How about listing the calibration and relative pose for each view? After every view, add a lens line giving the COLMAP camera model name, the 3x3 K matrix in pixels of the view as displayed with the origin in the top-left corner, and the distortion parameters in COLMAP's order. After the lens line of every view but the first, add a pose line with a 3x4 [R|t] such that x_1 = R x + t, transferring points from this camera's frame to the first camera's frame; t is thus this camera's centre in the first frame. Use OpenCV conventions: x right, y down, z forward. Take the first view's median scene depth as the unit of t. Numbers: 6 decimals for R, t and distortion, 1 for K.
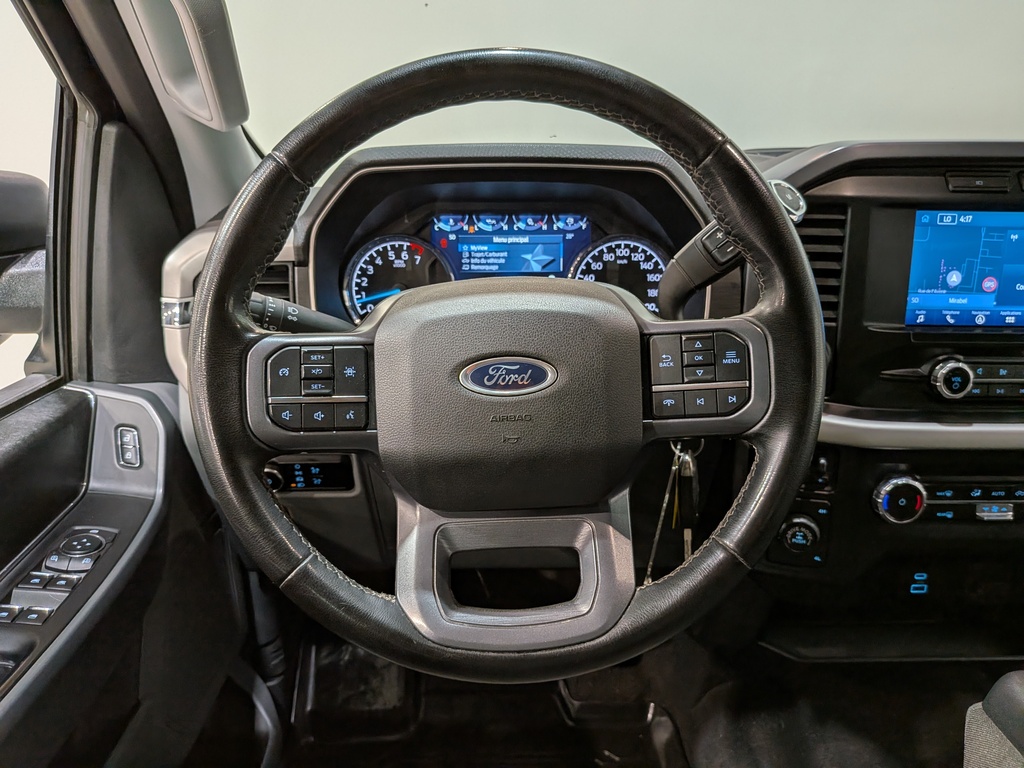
lens RADIAL K [[747.8, 0, 517.3], [0, 747.8, 396.0], [0, 0, 1]] dist [0.071064, -0.140785]
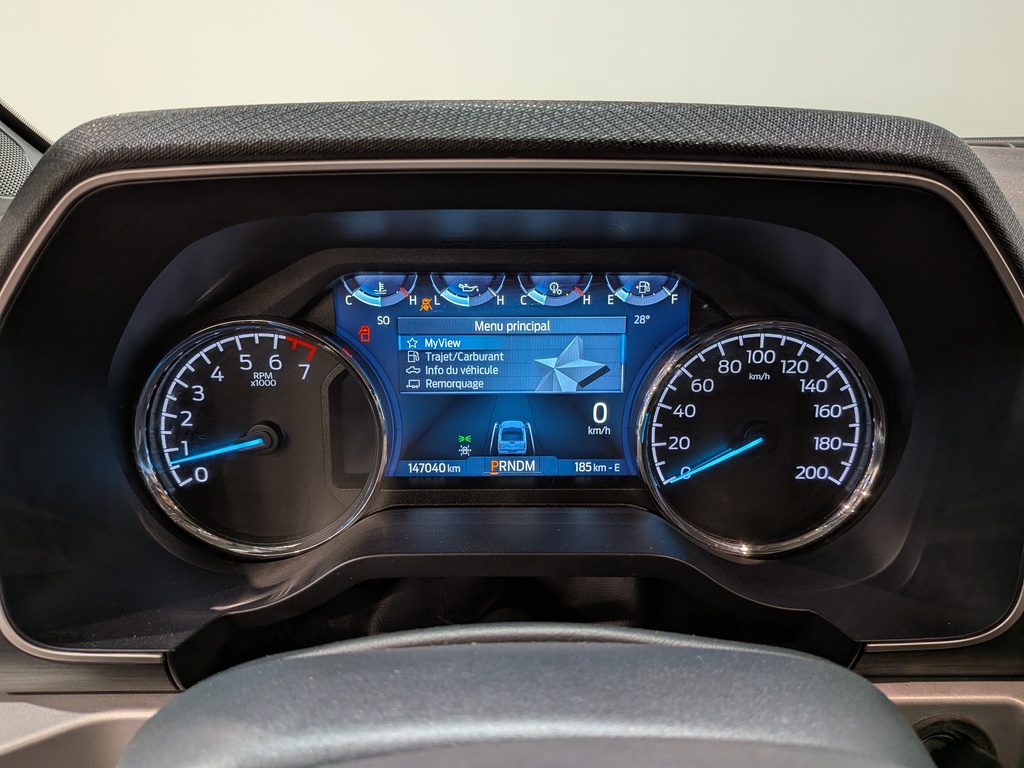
lens RADIAL K [[739.7, 0, 521.3], [0, 739.7, 388.3], [0, 0, 1]] dist [0.101662, -0.206071]
pose [[0.999988, 0.004418, -0.002306, -0.002362], [-0.004447, 0.999905, -0.013036, -0.191584], [0.002248, 0.013046, 0.999912, 0.639051]]
